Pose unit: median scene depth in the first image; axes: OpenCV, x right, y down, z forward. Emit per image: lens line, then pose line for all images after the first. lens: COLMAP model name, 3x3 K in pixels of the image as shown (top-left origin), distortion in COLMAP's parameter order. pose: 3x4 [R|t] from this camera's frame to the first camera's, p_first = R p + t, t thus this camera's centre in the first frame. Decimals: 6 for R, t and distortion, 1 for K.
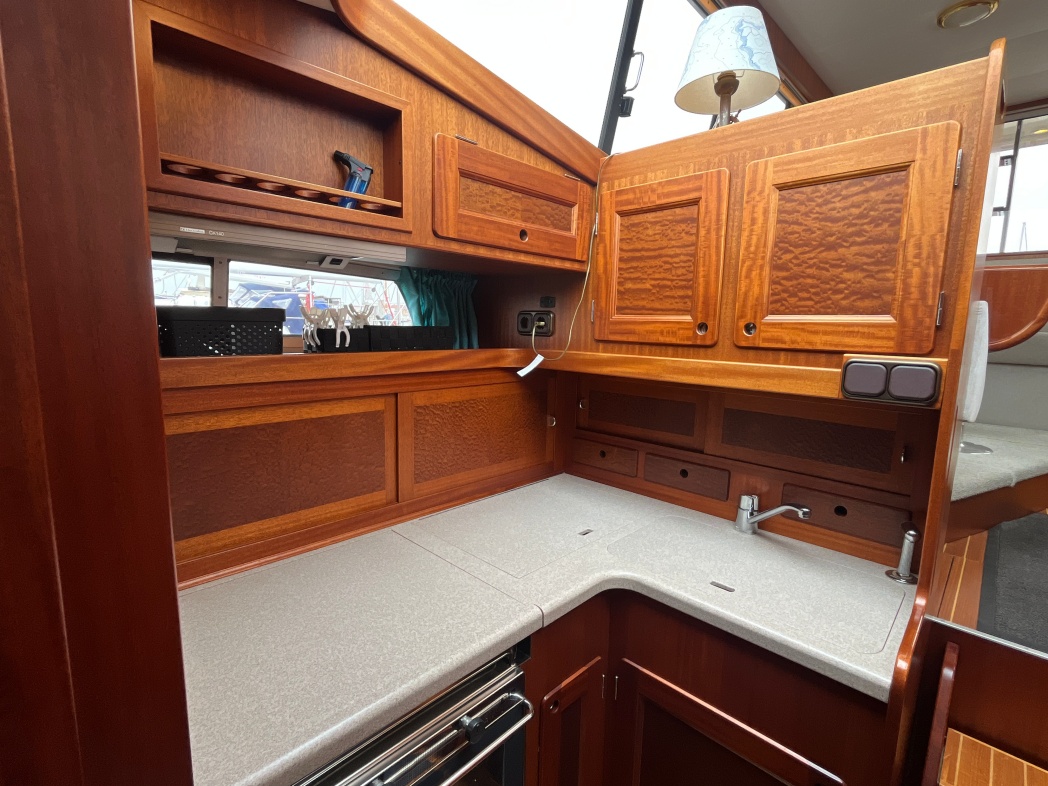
lens RADIAL K [[493.5, 0, 517.0], [0, 493.5, 395.9], [0, 0, 1]] dist [0.002143, -0.000548]
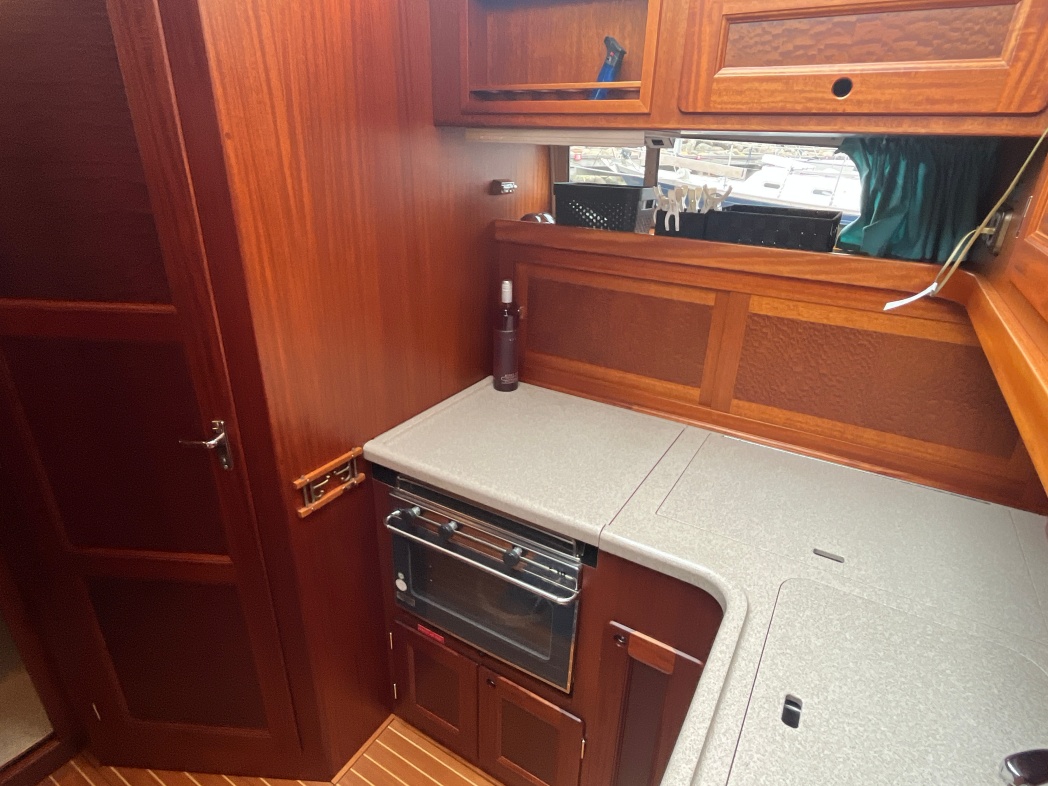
lens RADIAL K [[566.5, 0, 528.7], [0, 566.5, 391.9], [0, 0, 1]] dist [-0.000020, -0.000643]
pose [[0.248330, 0.373340, -0.893839, 0.741518], [-0.162944, 0.925695, 0.341376, -0.146148], [0.954872, 0.060872, 0.290712, 0.426732]]
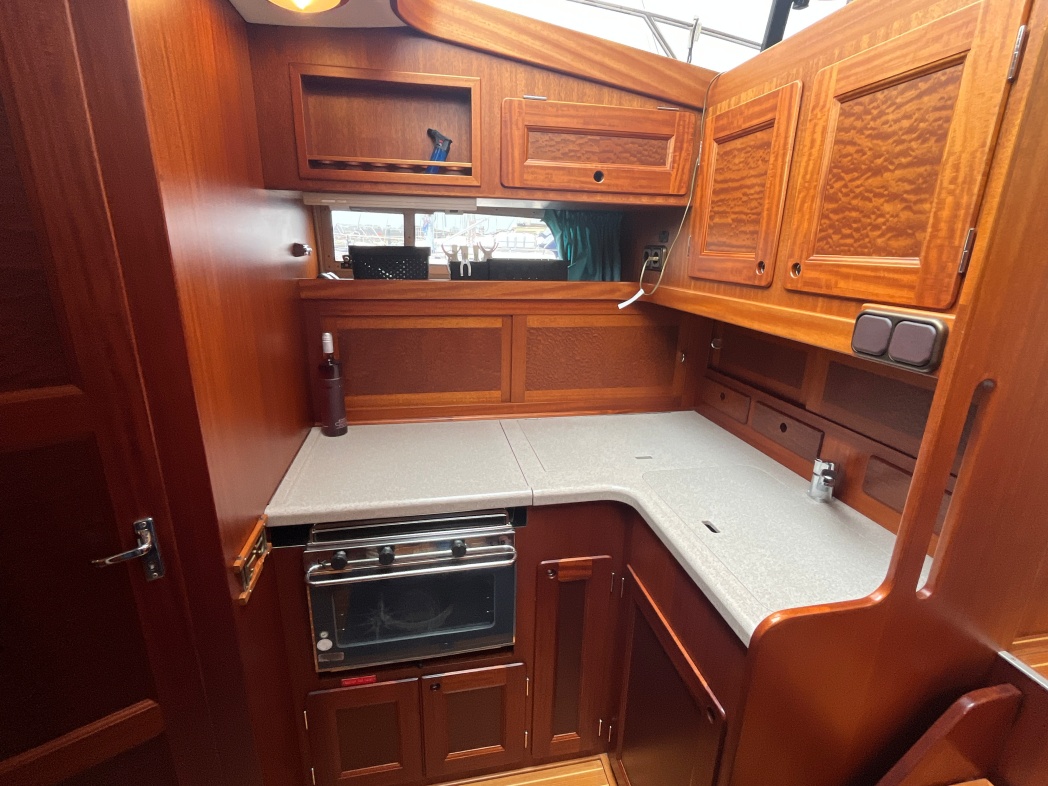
lens RADIAL K [[493.5, 0, 520.3], [0, 493.5, 393.4], [0, 0, 1]] dist [0.002143, -0.000548]
pose [[0.828567, 0.159669, -0.536640, 0.544102], [-0.085343, 0.983291, 0.160795, -0.015301], [0.553348, -0.087431, 0.828349, -0.040903]]
